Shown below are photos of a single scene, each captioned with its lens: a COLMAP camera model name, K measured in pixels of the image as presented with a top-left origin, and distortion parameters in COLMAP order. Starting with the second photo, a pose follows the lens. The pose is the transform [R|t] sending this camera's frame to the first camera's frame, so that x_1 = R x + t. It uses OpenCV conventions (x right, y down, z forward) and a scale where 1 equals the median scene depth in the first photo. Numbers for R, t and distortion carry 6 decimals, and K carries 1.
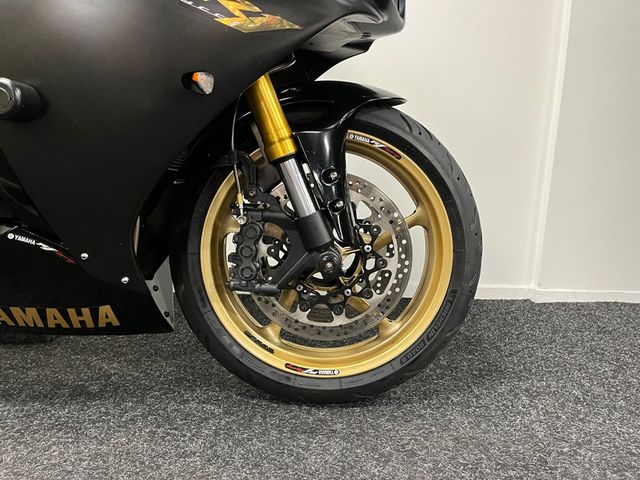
lens RADIAL K [[478.8, 0, 324.1], [0, 478.8, 235.1], [0, 0, 1]] dist [0.058353, -0.082814]
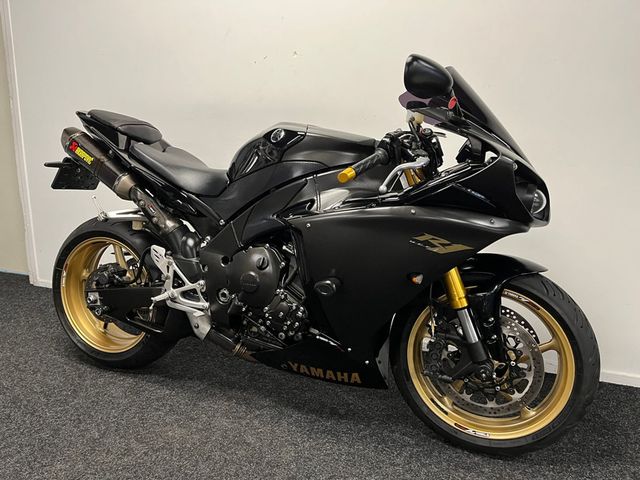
lens RADIAL K [[478.8, 0, 317.2], [0, 478.8, 240.5], [0, 0, 1]] dist [0.058353, -0.082814]
pose [[0.918781, 0.063653, -0.389603, 0.091743], [-0.059517, 0.997969, 0.022692, -0.369521], [0.390256, 0.002339, 0.920703, -0.709574]]
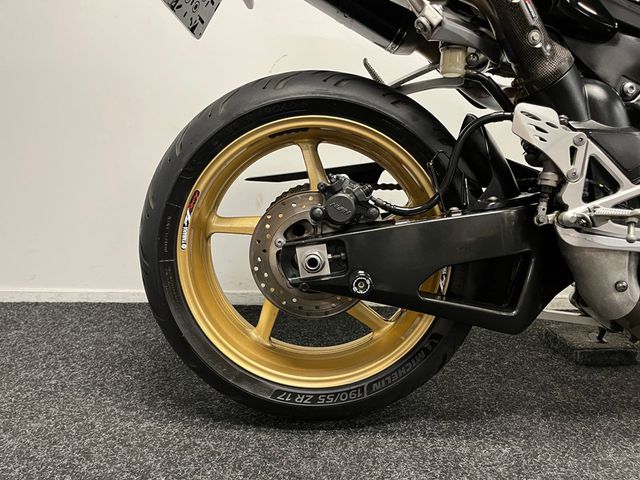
lens RADIAL K [[478.8, 0, 320.1], [0, 478.8, 241.4], [0, 0, 1]] dist [0.058353, -0.082814]
pose [[0.995192, -0.015341, -0.096731, -1.518837], [0.014146, 0.999815, -0.013029, -0.032874], [0.096913, 0.011598, 0.995225, -0.024484]]
